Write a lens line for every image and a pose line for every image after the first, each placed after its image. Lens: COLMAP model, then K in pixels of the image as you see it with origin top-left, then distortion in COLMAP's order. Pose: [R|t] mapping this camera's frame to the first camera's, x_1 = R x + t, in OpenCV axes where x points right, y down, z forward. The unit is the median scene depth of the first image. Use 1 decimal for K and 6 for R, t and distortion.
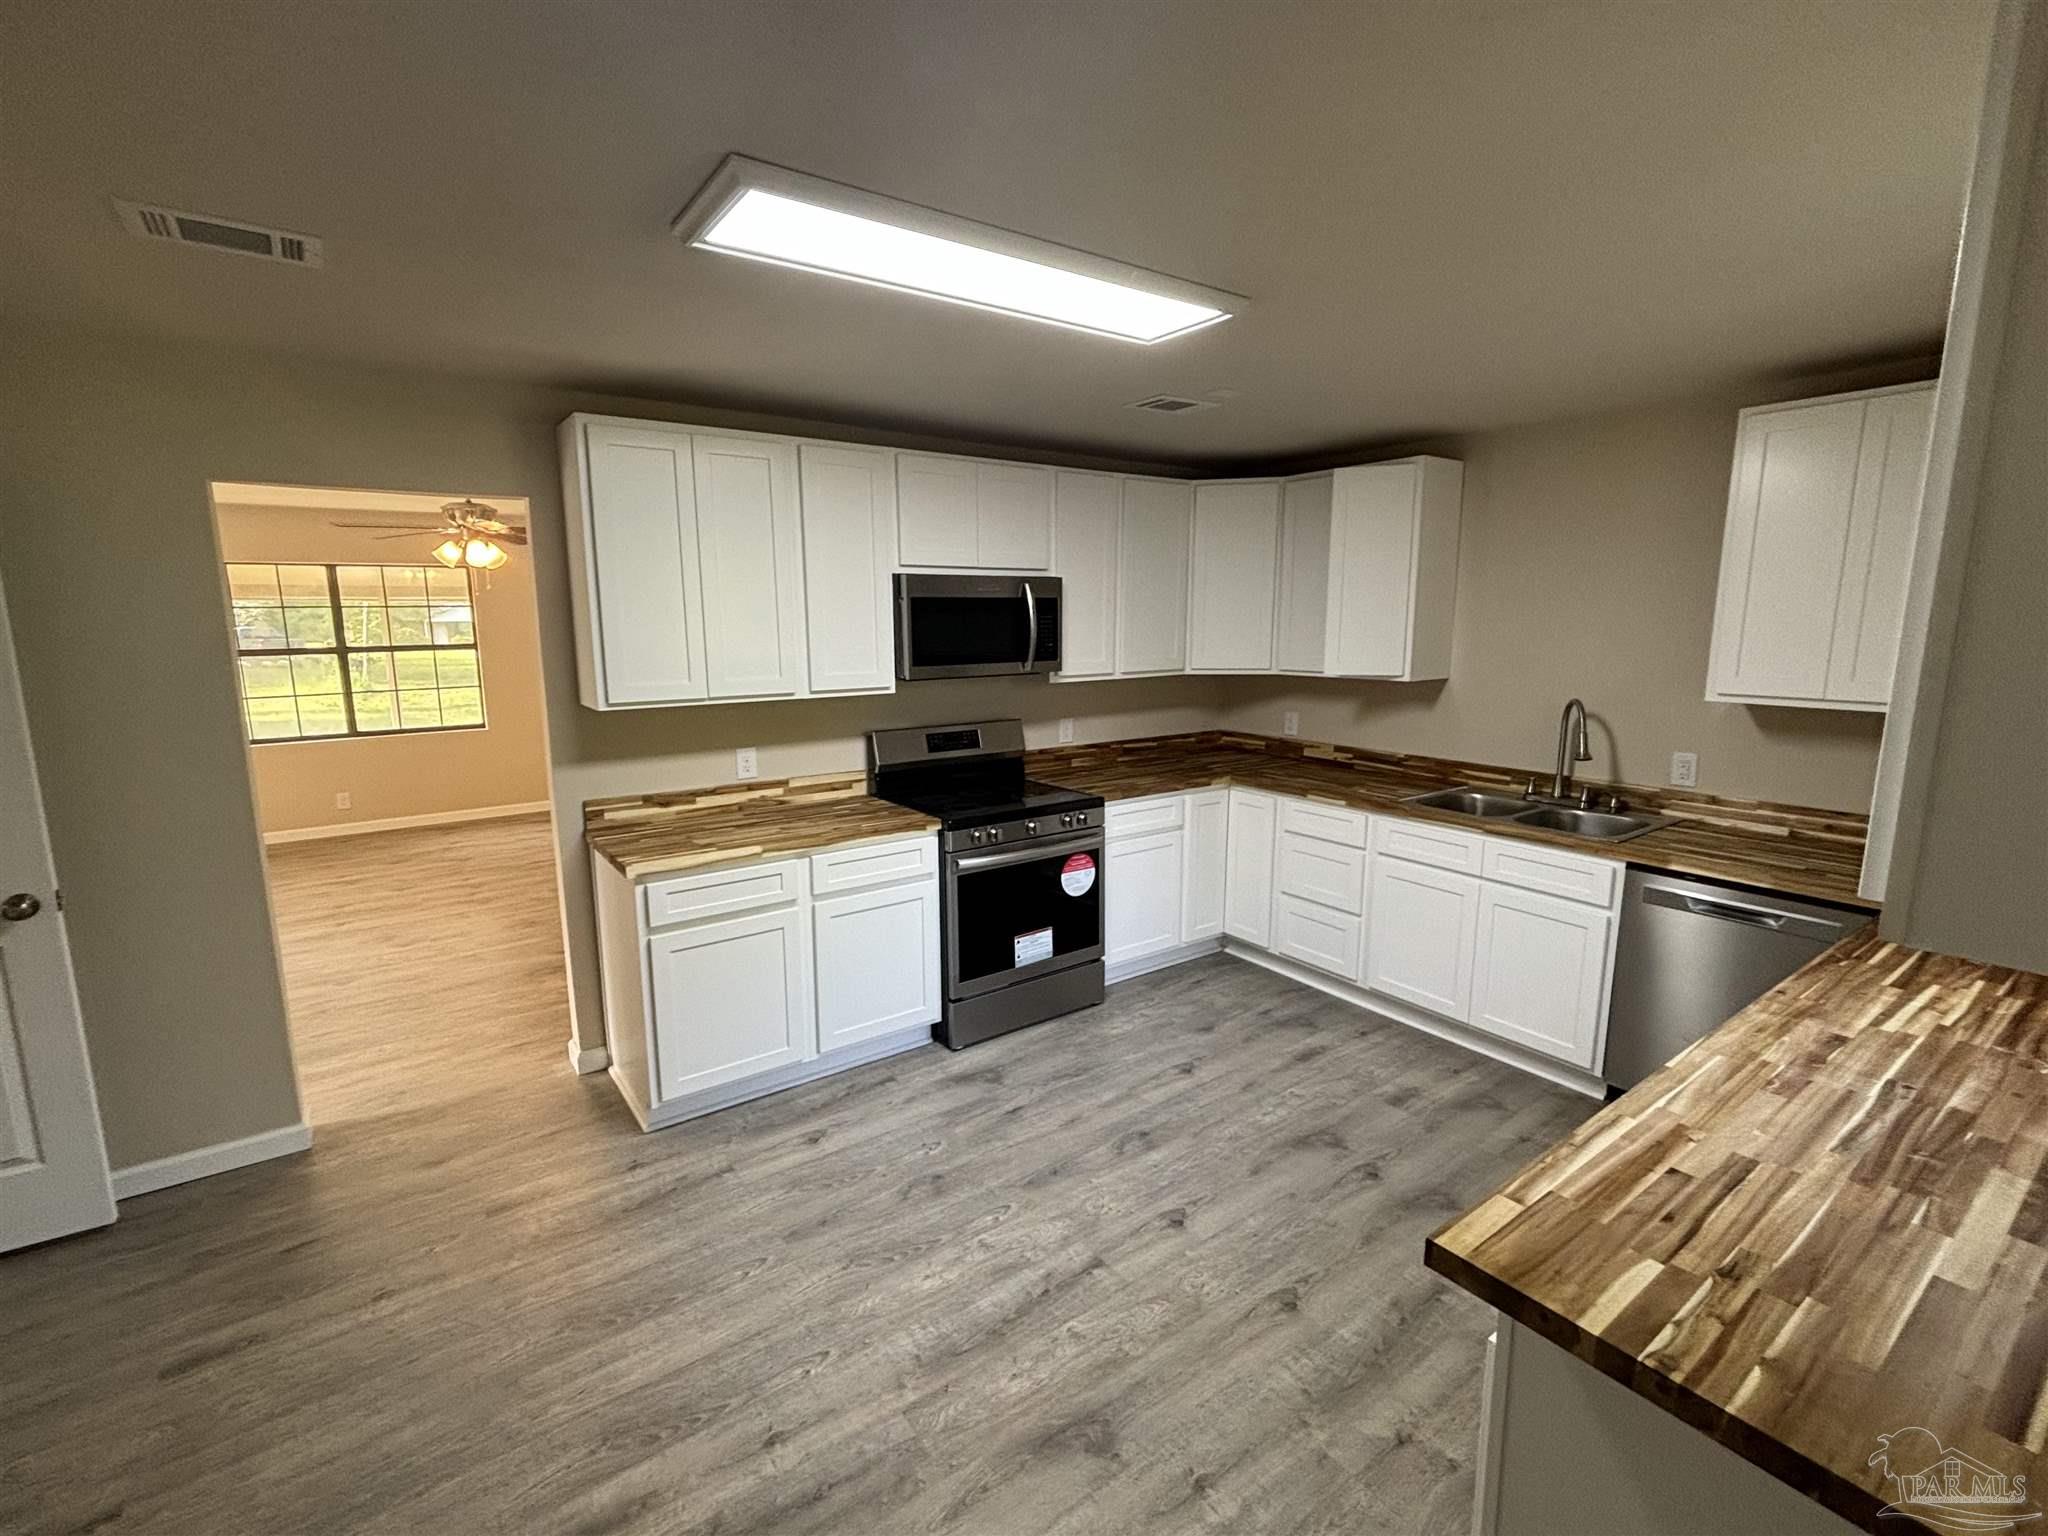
lens RADIAL K [[910.4, 0, 1021.3], [0, 910.4, 769.3], [0, 0, 1]] dist [-0.020205, 0.012668]
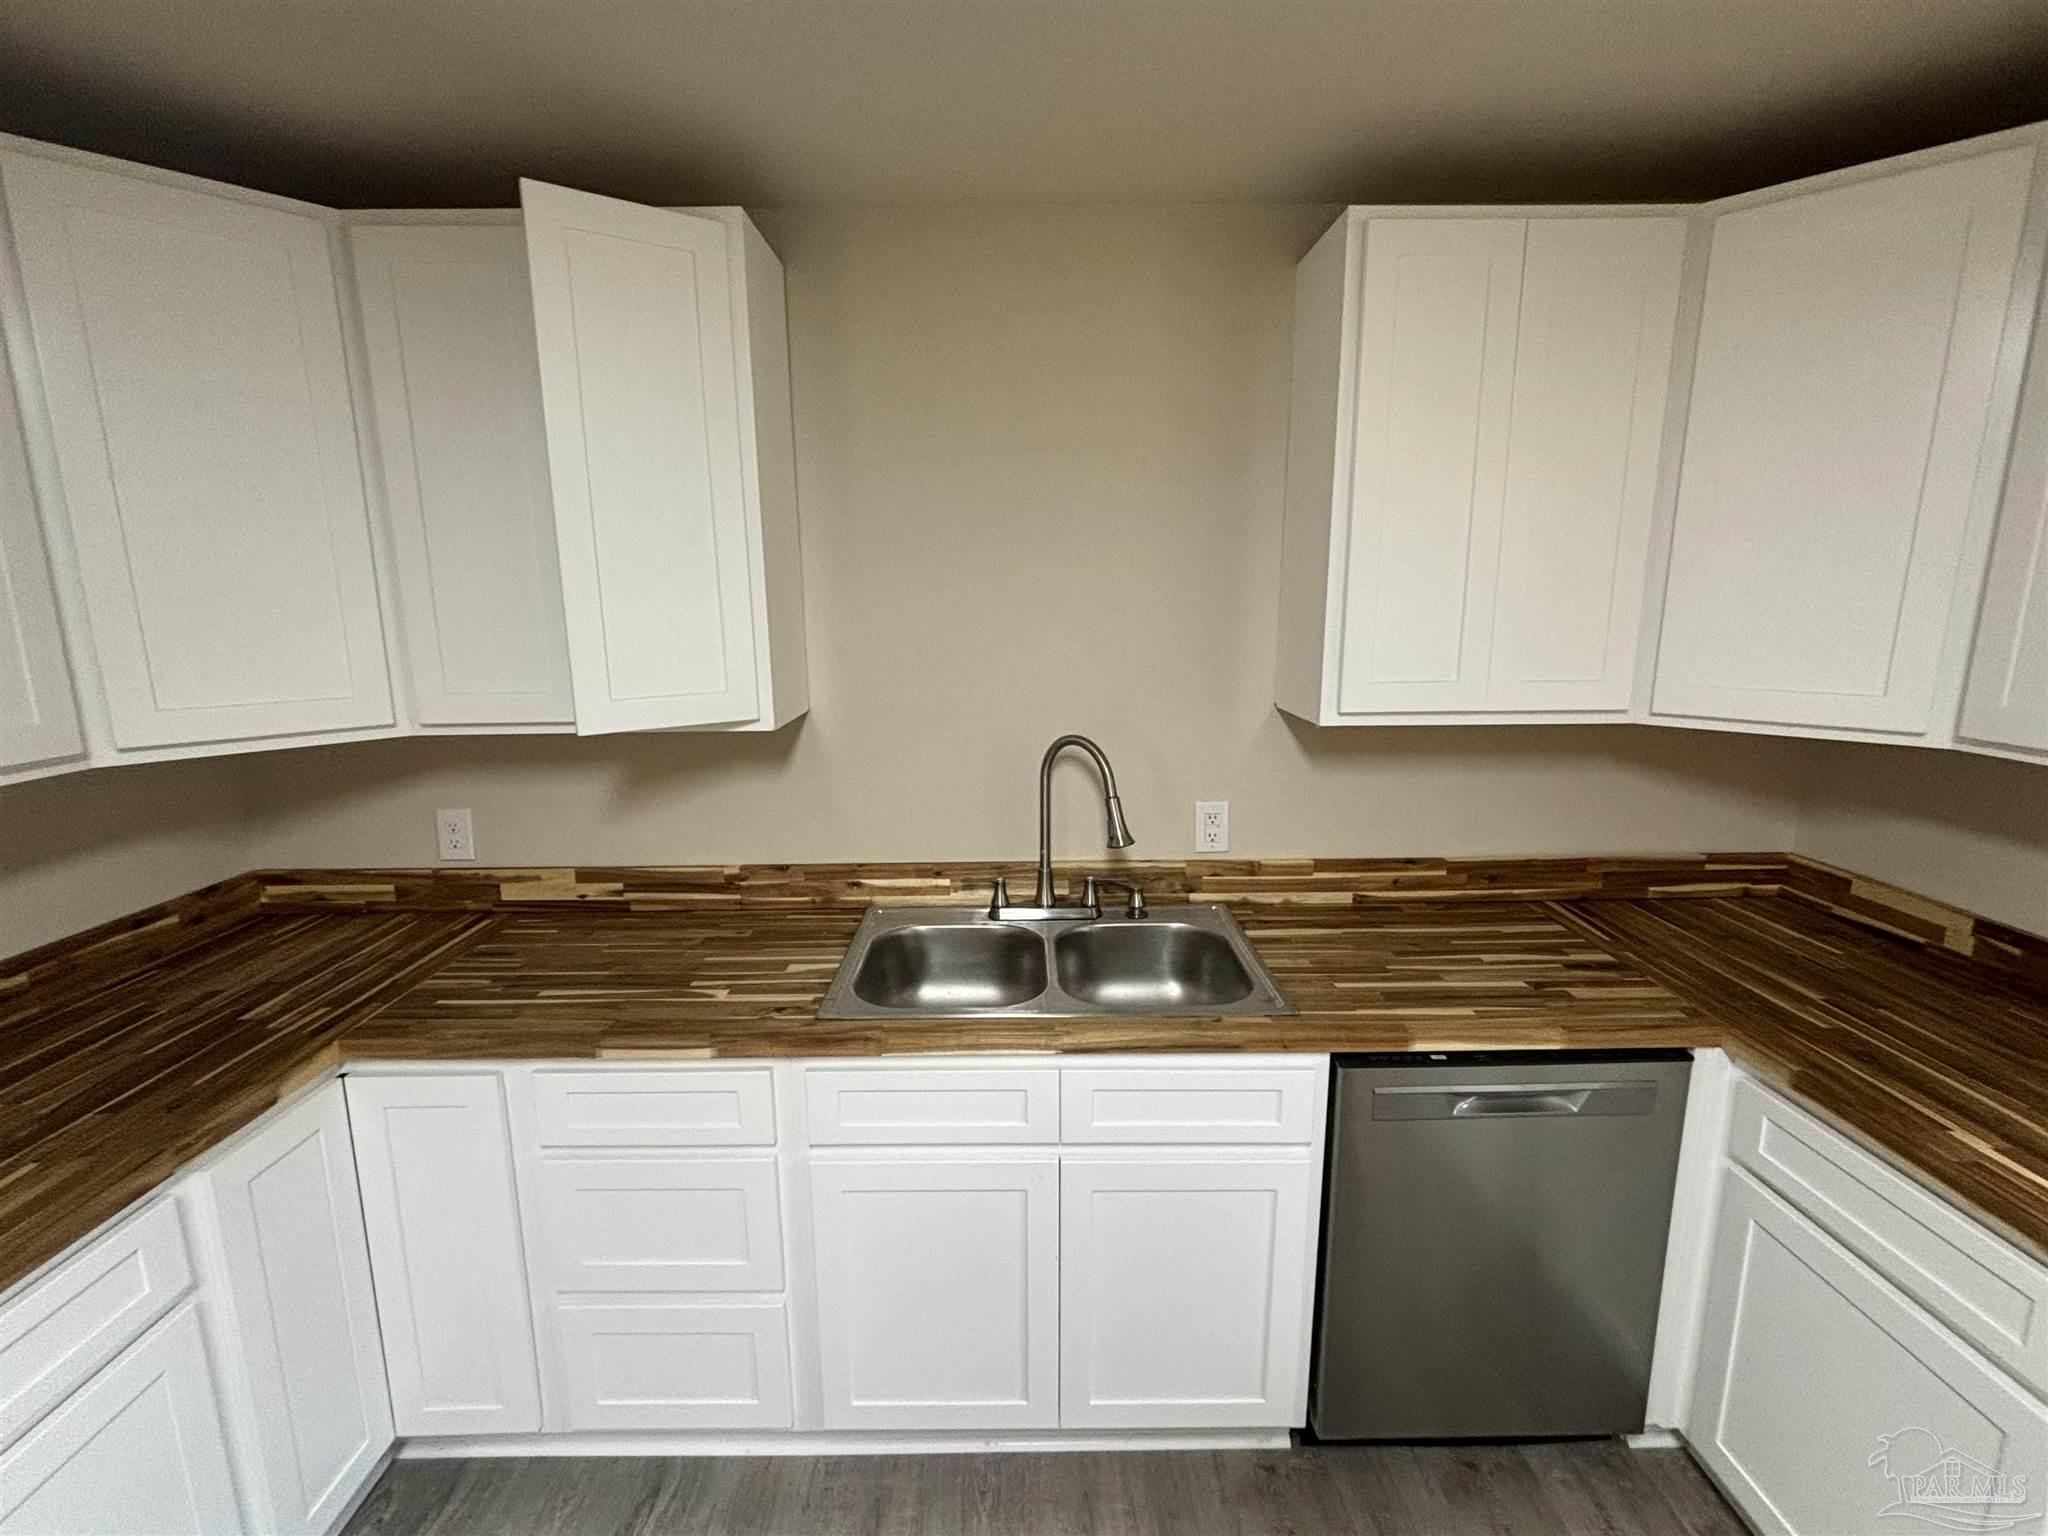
lens RADIAL K [[910.4, 0, 1021.3], [0, 910.4, 769.3], [0, 0, 1]] dist [-0.020205, 0.012668]
pose [[0.576794, -0.153339, 0.802369, 0.145984], [0.140211, 0.986231, 0.087684, -0.108516], [-0.804767, 0.061926, 0.590352, 0.696403]]
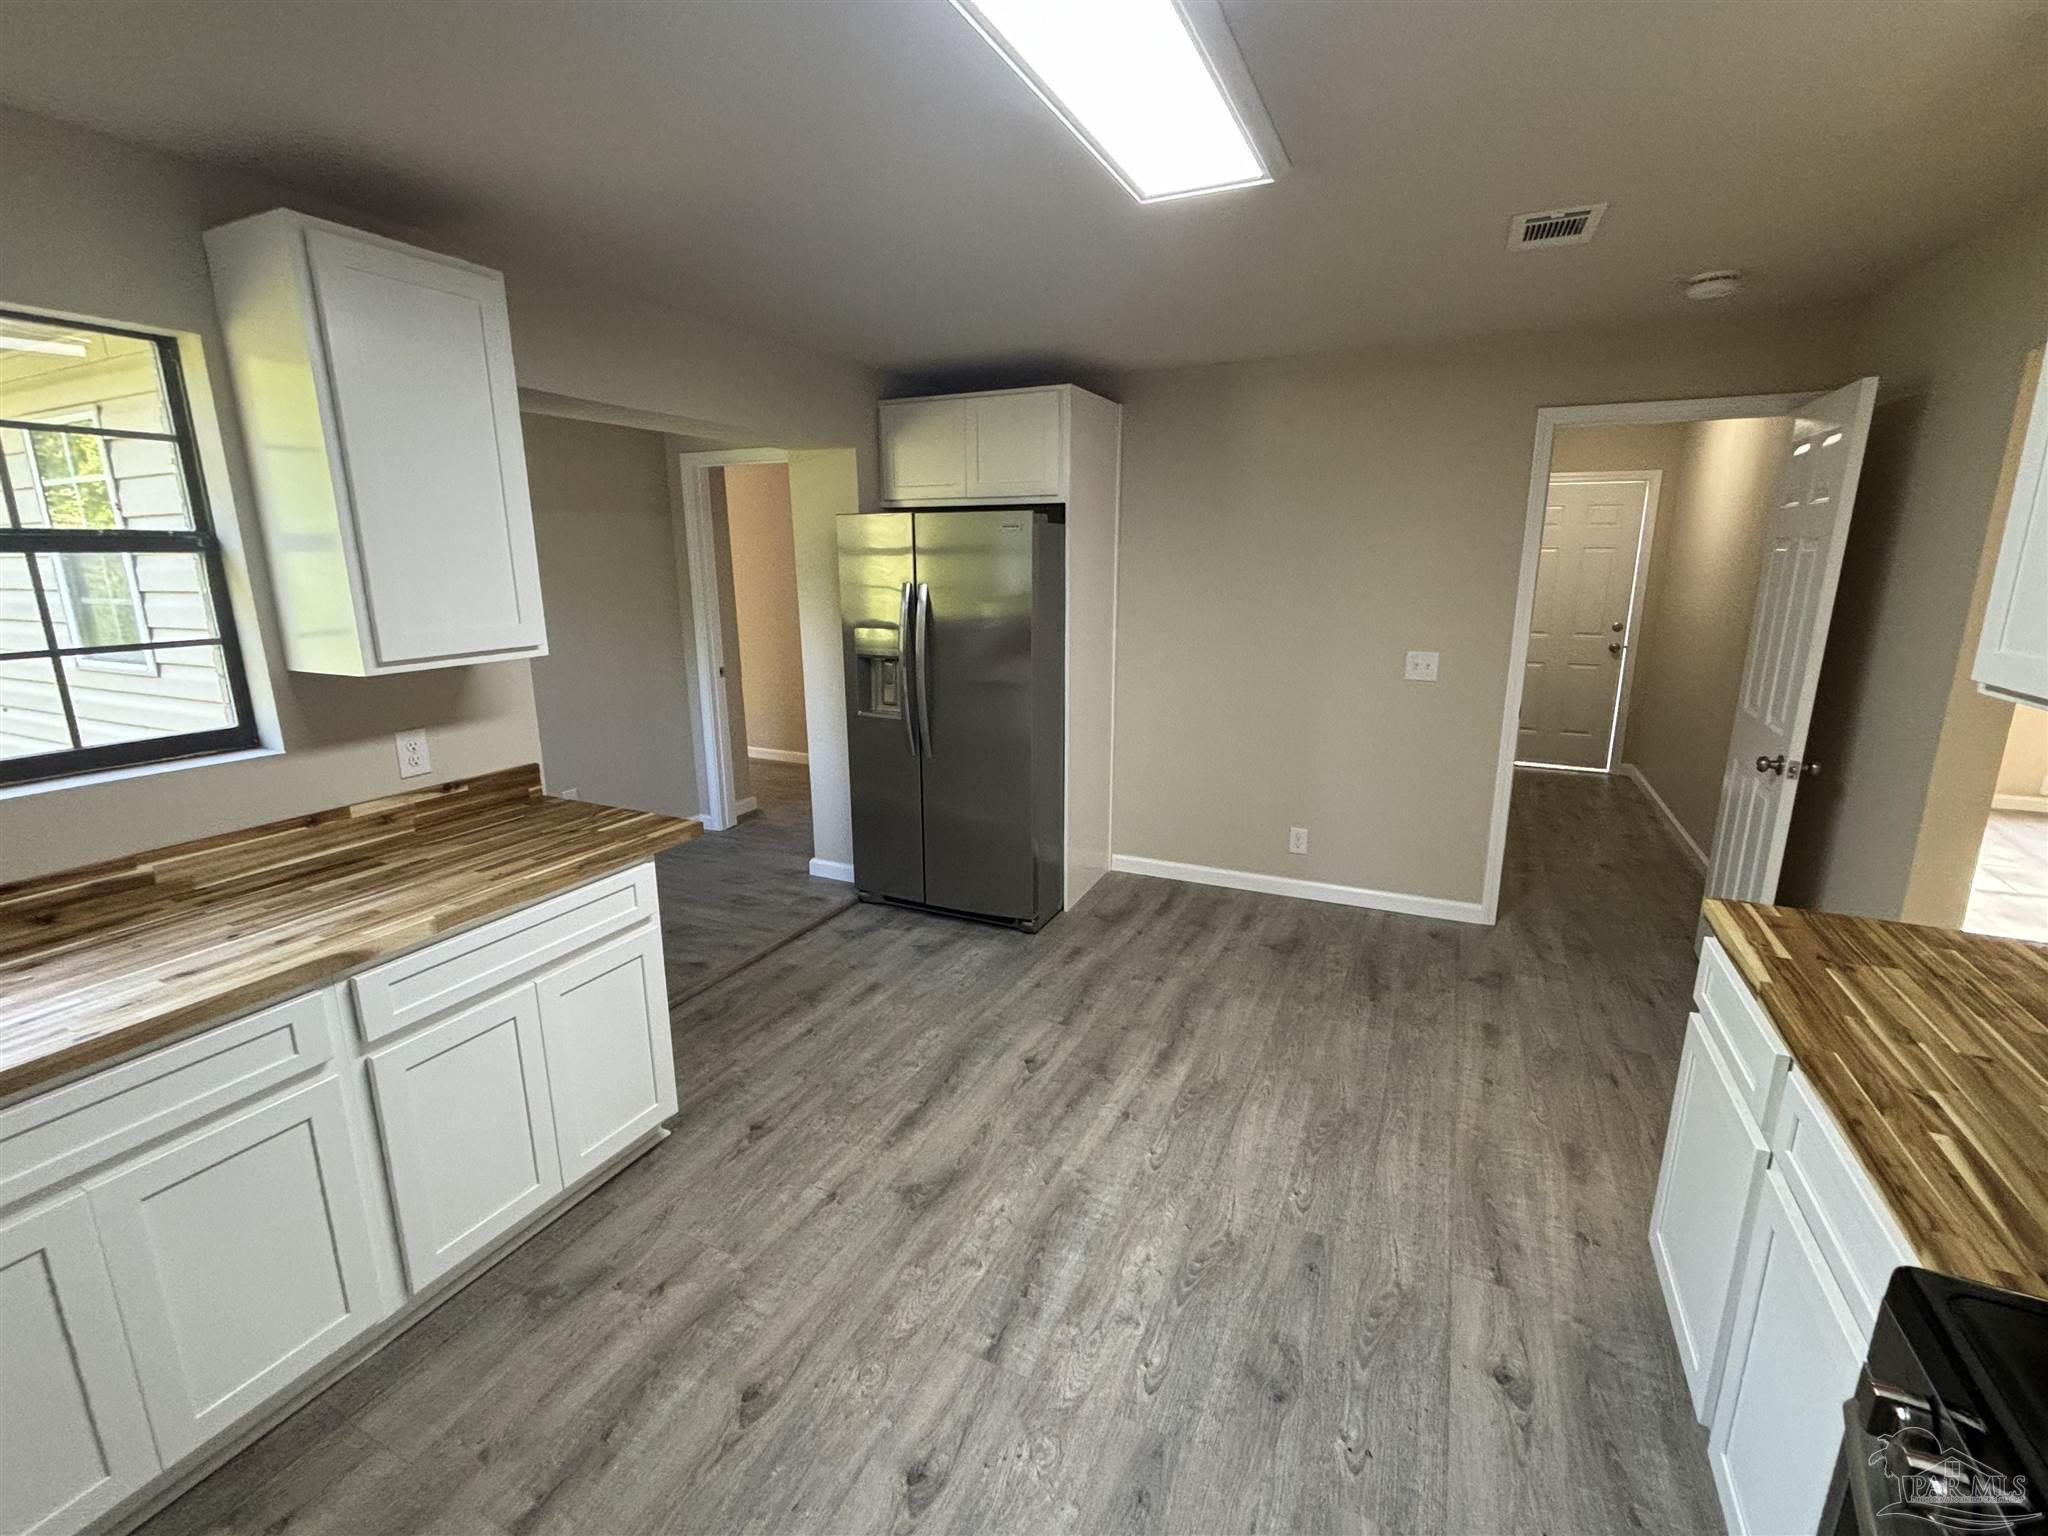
lens RADIAL K [[910.4, 0, 1021.3], [0, 910.4, 769.3], [0, 0, 1]] dist [-0.020205, 0.012668]
pose [[-0.877618, 0.124649, -0.462870, 0.243948], [-0.068453, 0.923116, 0.378380, -0.155203], [0.474448, 0.363758, -0.801611, 0.977613]]
